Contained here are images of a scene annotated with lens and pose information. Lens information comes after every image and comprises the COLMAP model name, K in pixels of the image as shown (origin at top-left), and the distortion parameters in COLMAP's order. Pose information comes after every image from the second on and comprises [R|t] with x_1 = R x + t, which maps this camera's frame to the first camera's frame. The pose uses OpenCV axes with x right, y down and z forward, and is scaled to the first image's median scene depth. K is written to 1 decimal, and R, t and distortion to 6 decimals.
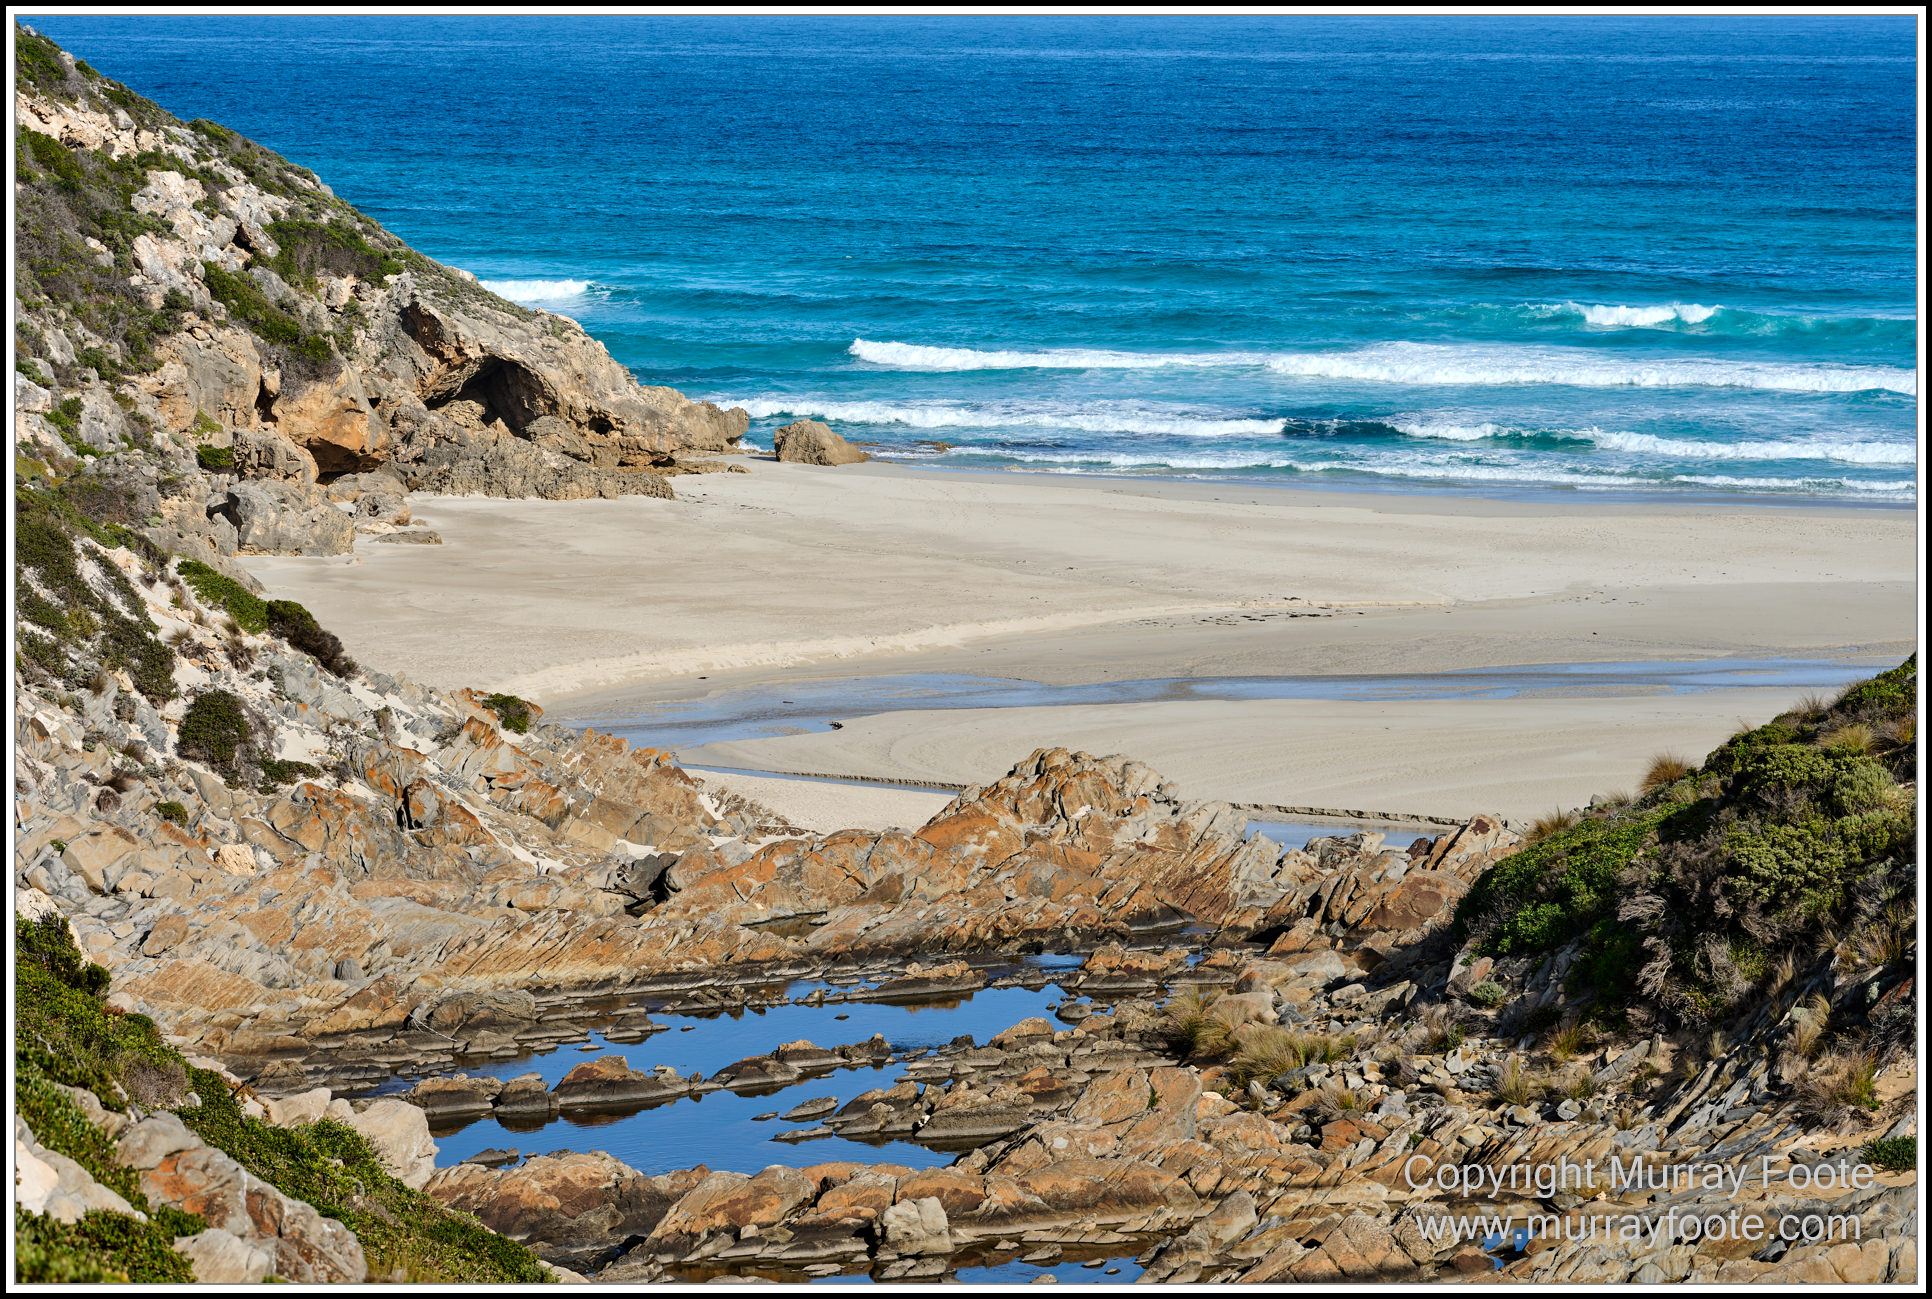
lens RADIAL K [[7562.1, 0, 966.5], [0, 7562.1, 648.4], [0, 0, 1]] dist [0.108216, 0.000000]
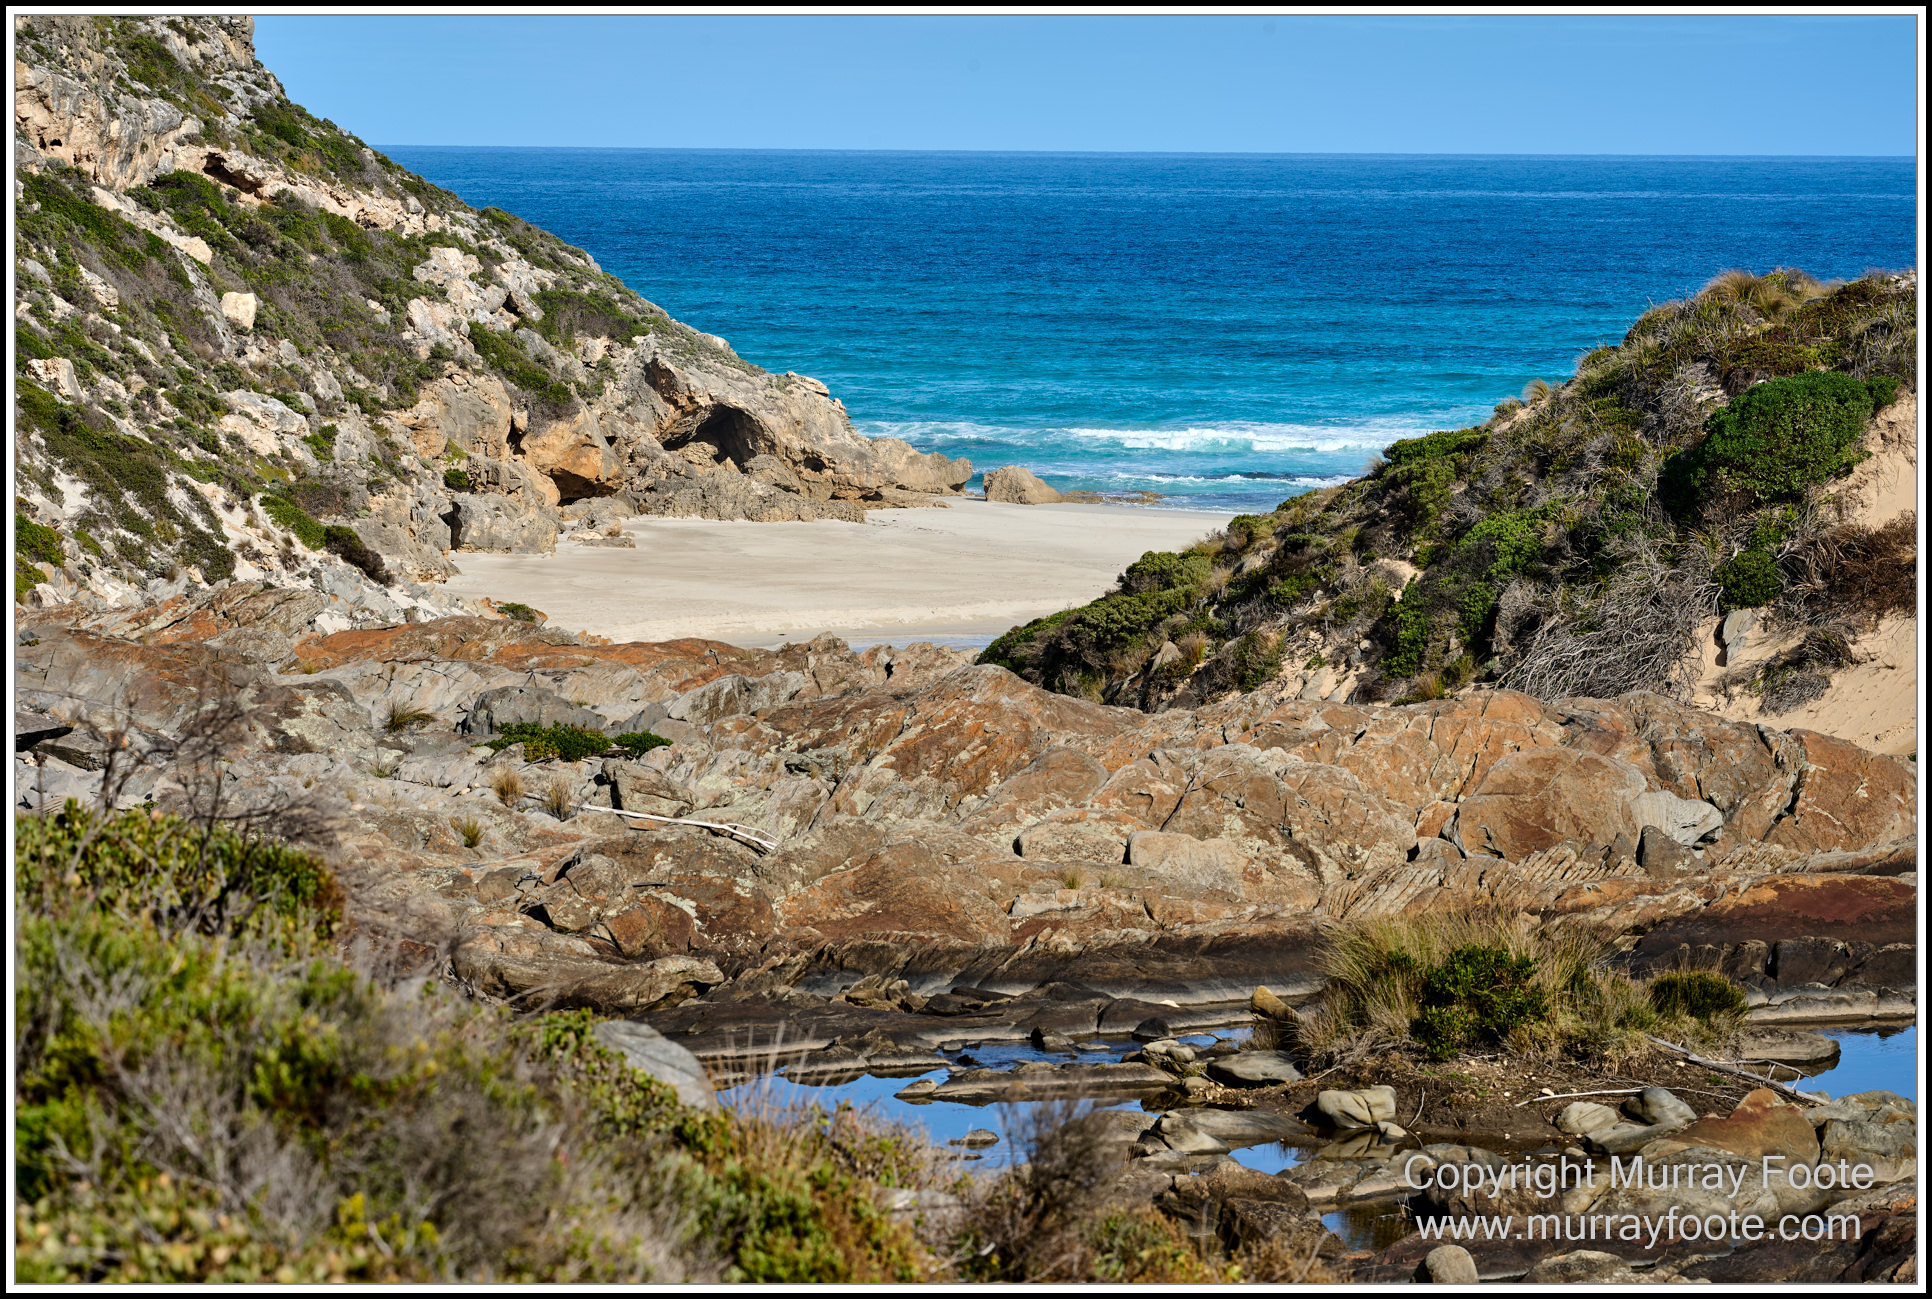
lens RADIAL K [[7562.1, 0, 965.5], [0, 7562.1, 649.6], [0, 0, 1]] dist [0.108216, 0.000000]
pose [[0.996801, 0.005081, -0.079764, 0.073545], [-0.006670, 0.999784, -0.019678, 0.023873], [0.079647, 0.020147, 0.996620, -0.184335]]
